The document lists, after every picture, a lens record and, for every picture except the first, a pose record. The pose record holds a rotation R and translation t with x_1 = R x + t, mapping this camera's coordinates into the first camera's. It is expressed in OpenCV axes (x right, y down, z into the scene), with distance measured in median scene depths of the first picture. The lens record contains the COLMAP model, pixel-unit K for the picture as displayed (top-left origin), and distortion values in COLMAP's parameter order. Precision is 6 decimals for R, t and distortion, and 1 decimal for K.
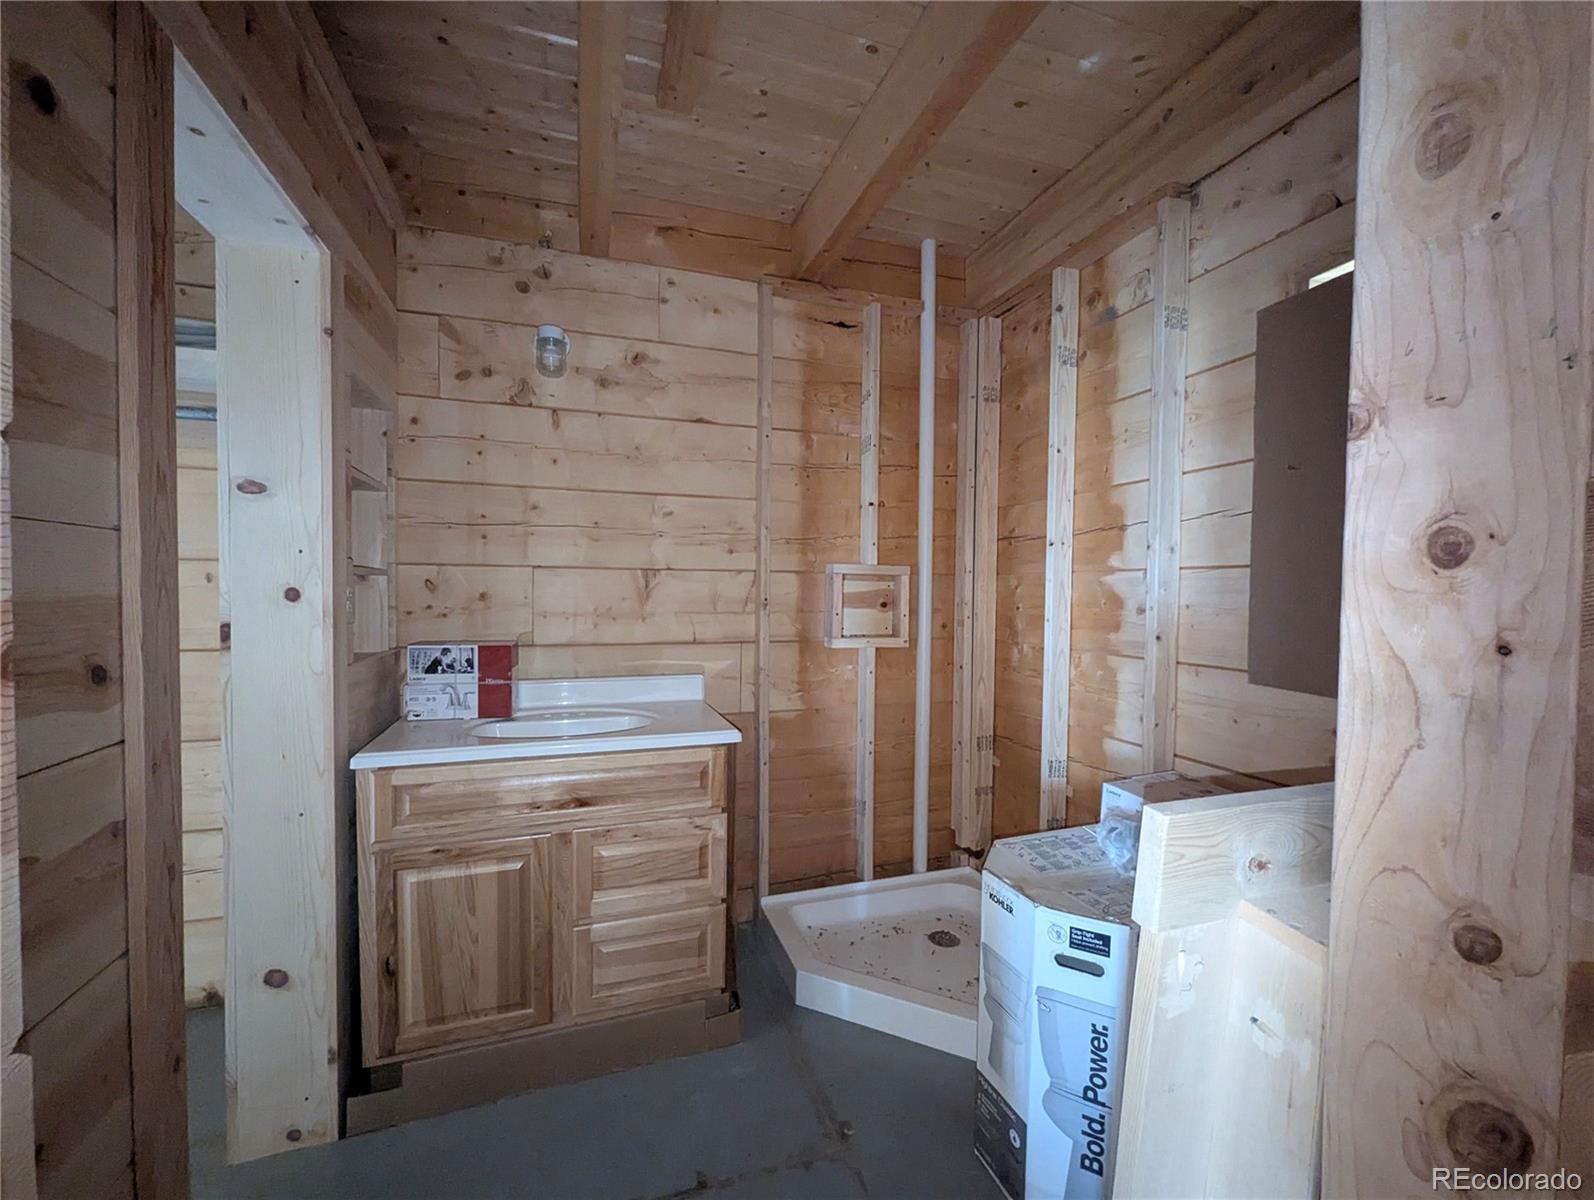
lens RADIAL K [[652.9, 0, 792.0], [0, 652.9, 597.1], [0, 0, 1]] dist [-0.017364, -0.000078]
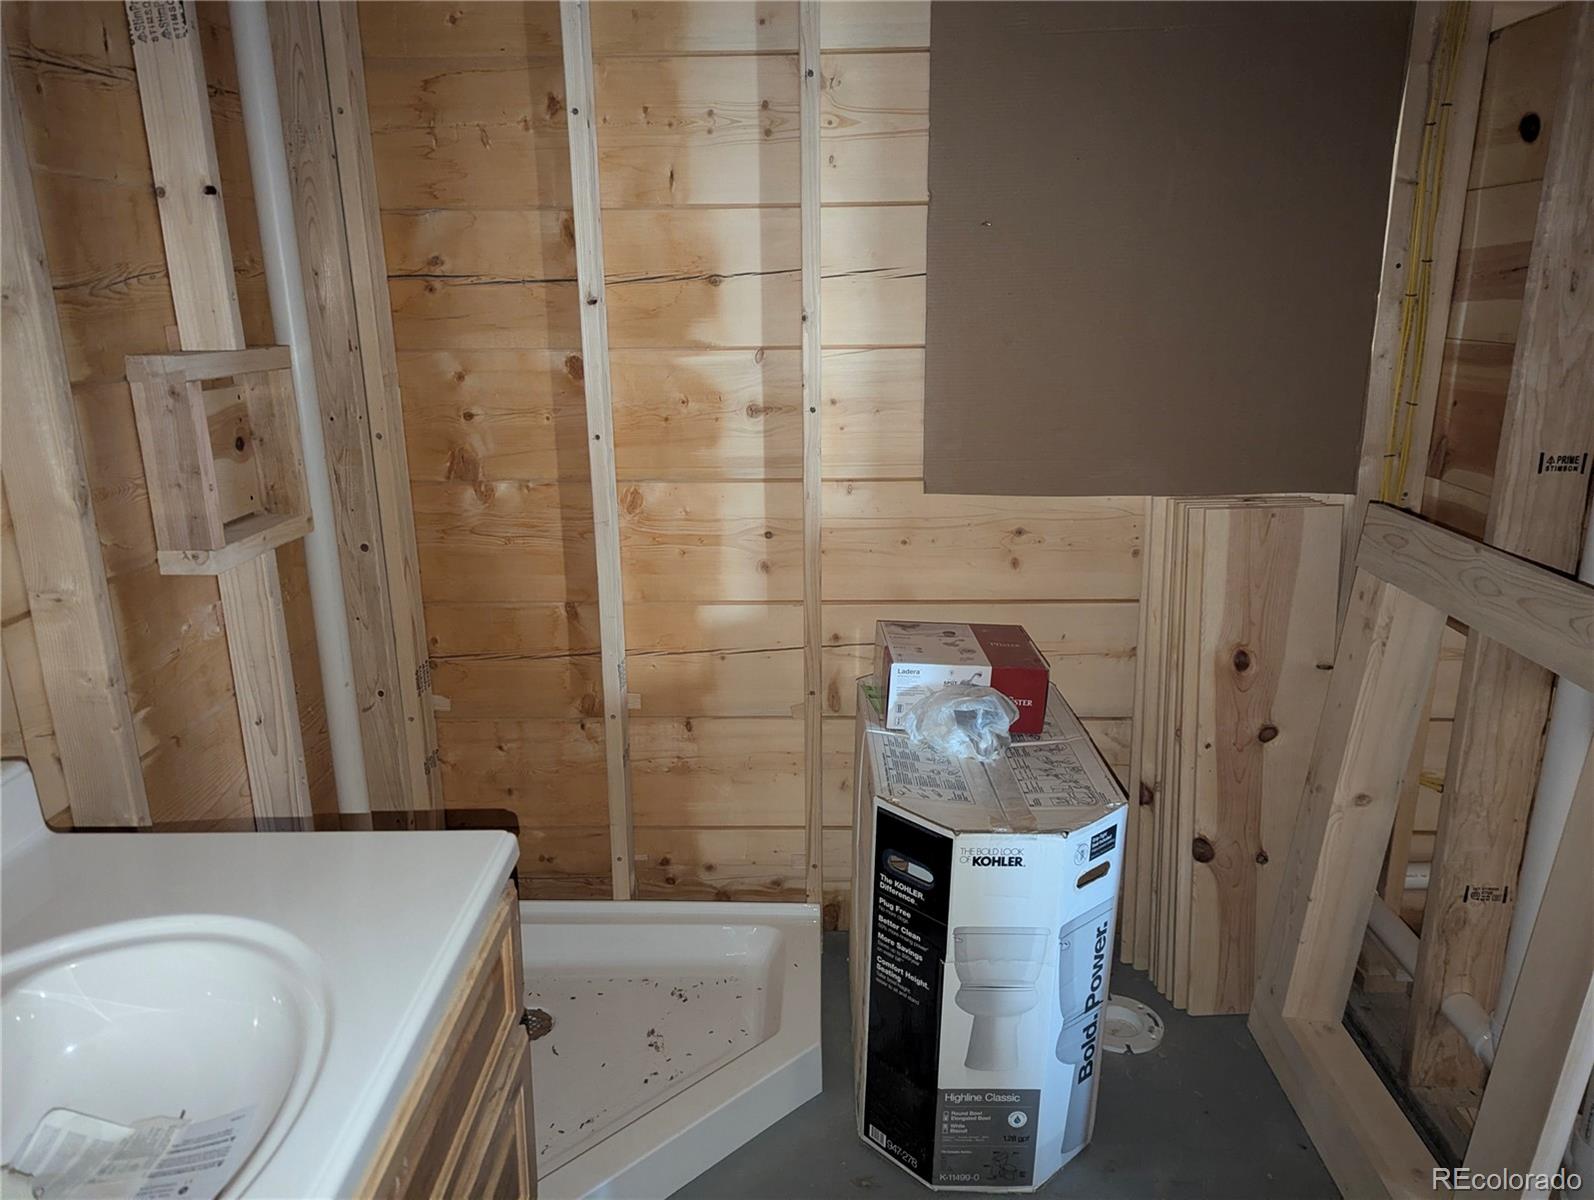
lens RADIAL K [[1131.5, 0, 791.1], [0, 1131.5, 598.3], [0, 0, 1]] dist [0.037674, -0.008672]
pose [[0.341837, -0.265155, 0.901577, -0.675279], [0.023018, 0.961444, 0.274034, -0.135435], [-0.939477, -0.072923, 0.334761, 0.664950]]
